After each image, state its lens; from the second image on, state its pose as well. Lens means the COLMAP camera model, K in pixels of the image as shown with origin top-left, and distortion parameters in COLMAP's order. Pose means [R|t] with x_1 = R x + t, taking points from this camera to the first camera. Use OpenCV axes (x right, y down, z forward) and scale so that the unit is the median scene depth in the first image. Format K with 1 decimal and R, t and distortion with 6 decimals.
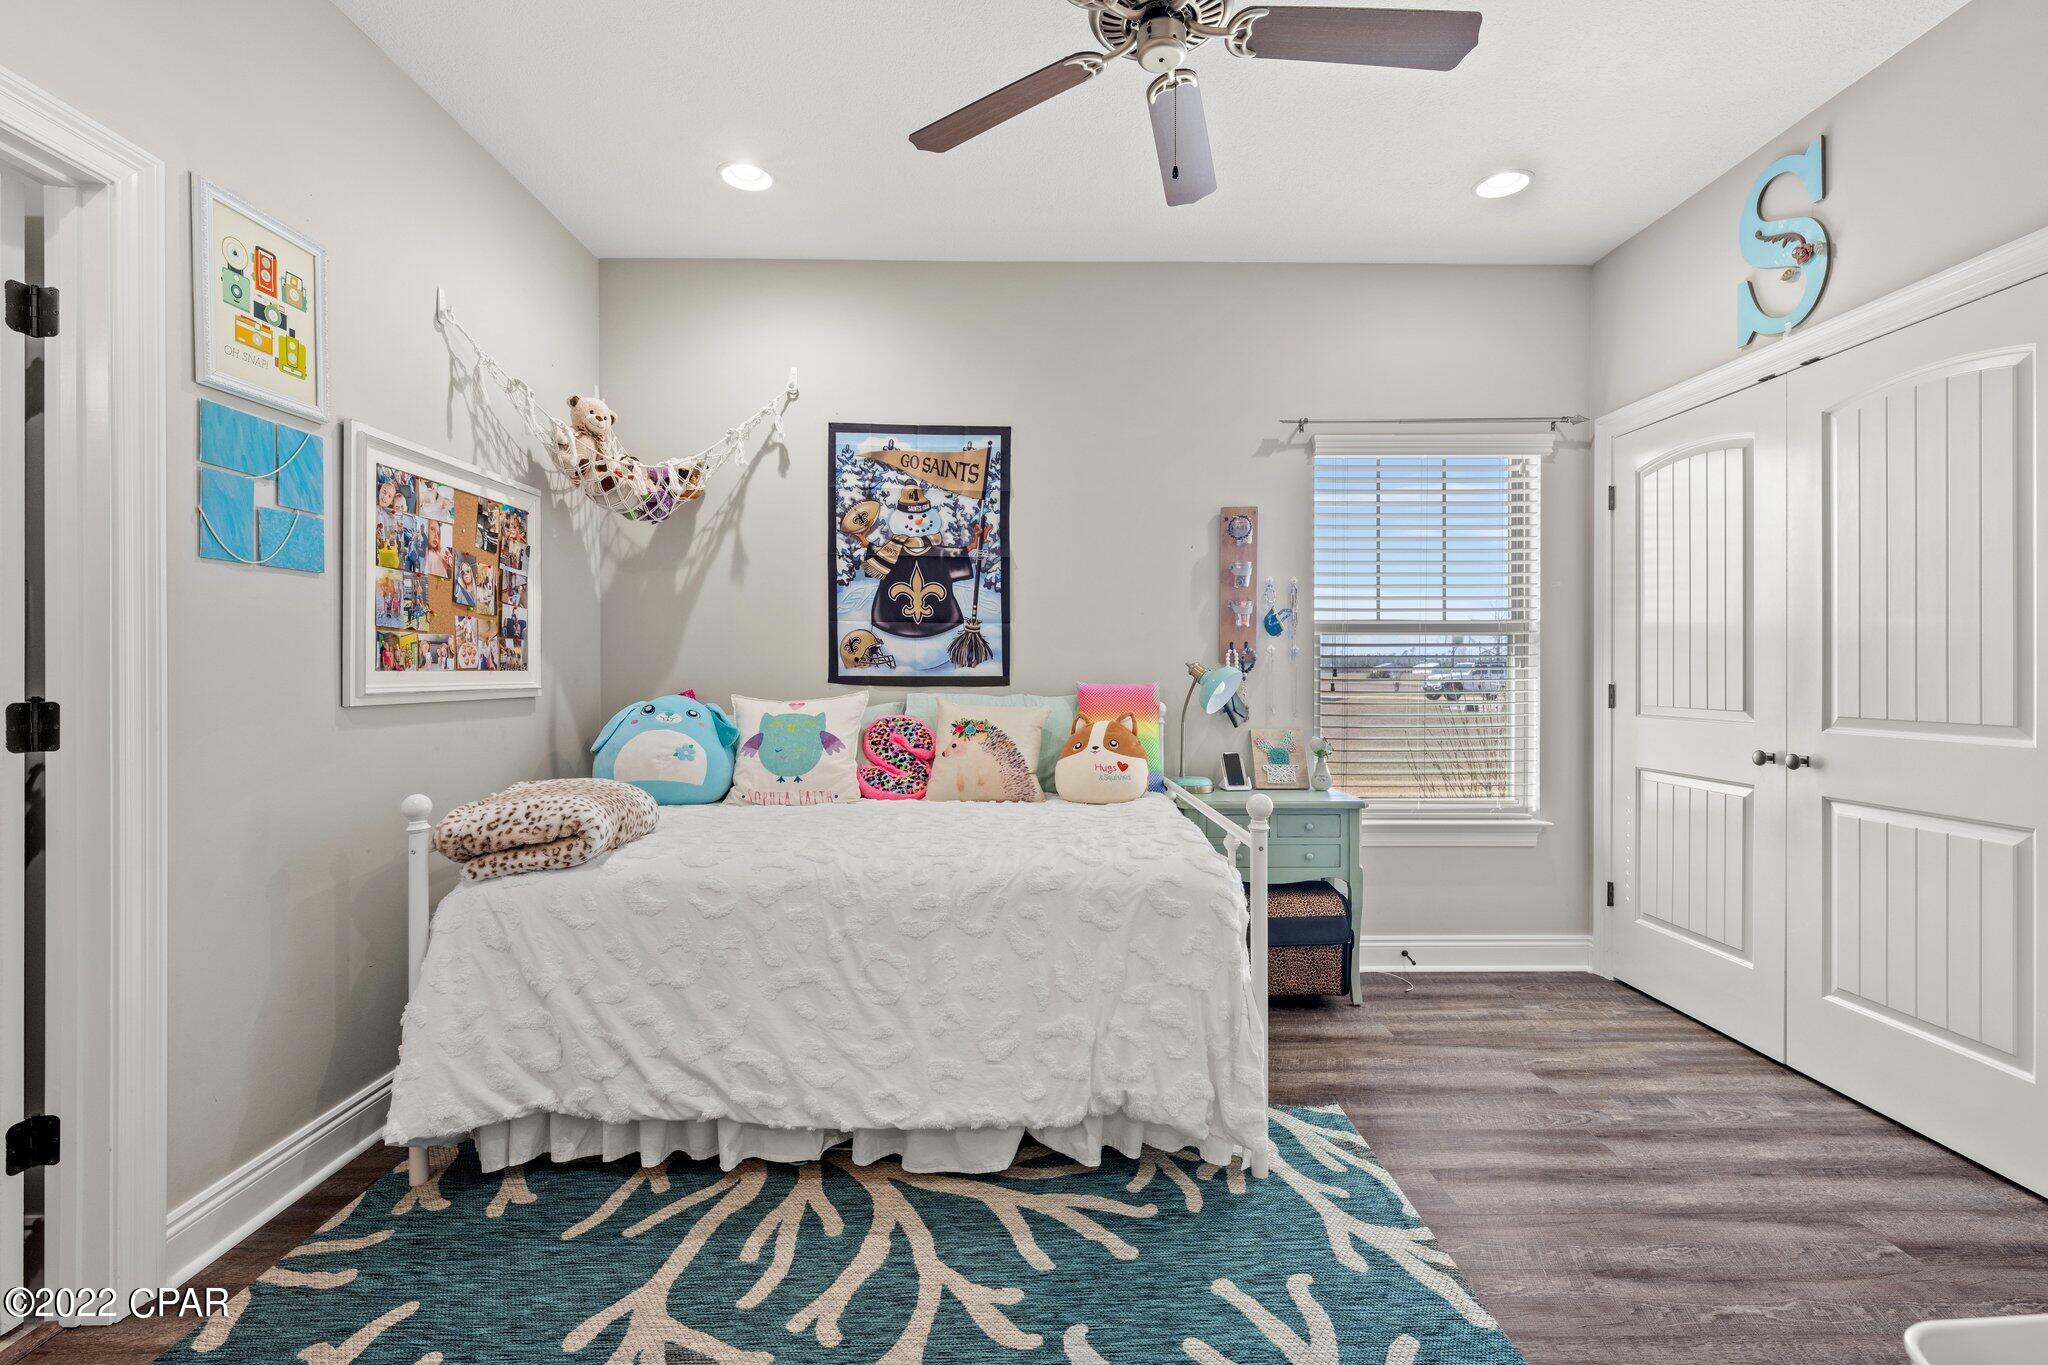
lens RADIAL K [[931.3, 0, 1025.3], [0, 931.3, 673.4], [0, 0, 1]] dist [0.000105, 0.000099]
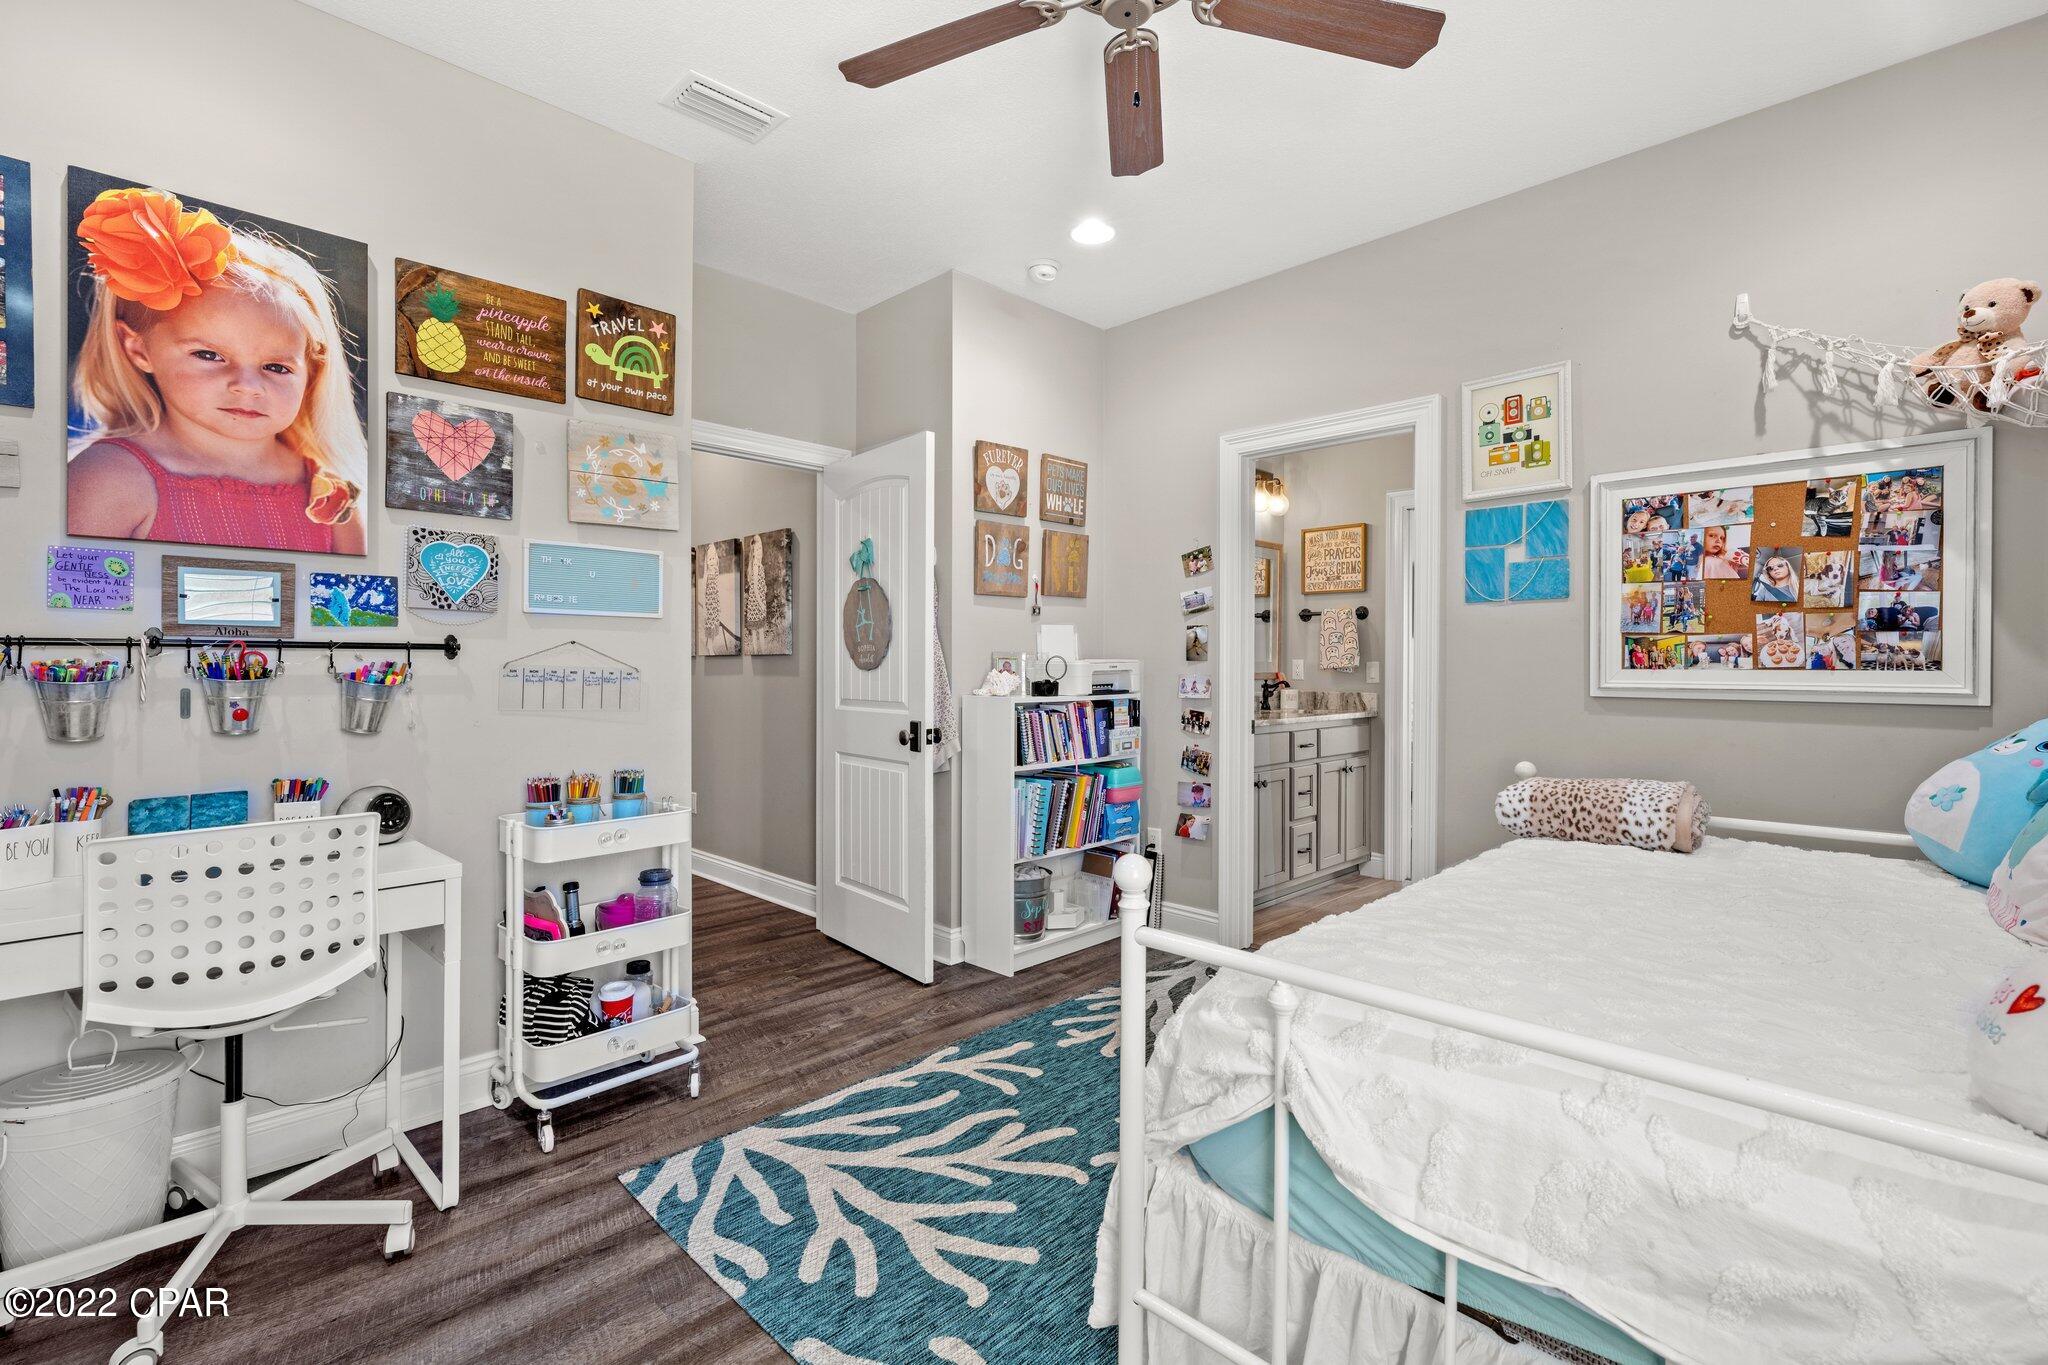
lens RADIAL K [[931.3, 0, 1028.9], [0, 931.3, 669.6], [0, 0, 1]] dist [0.000105, 0.000099]
pose [[-0.715117, 0.003071, -0.698998, 0.685162], [-0.004240, 0.999953, 0.008731, -0.009136], [0.698991, 0.009207, -0.715071, 1.264625]]
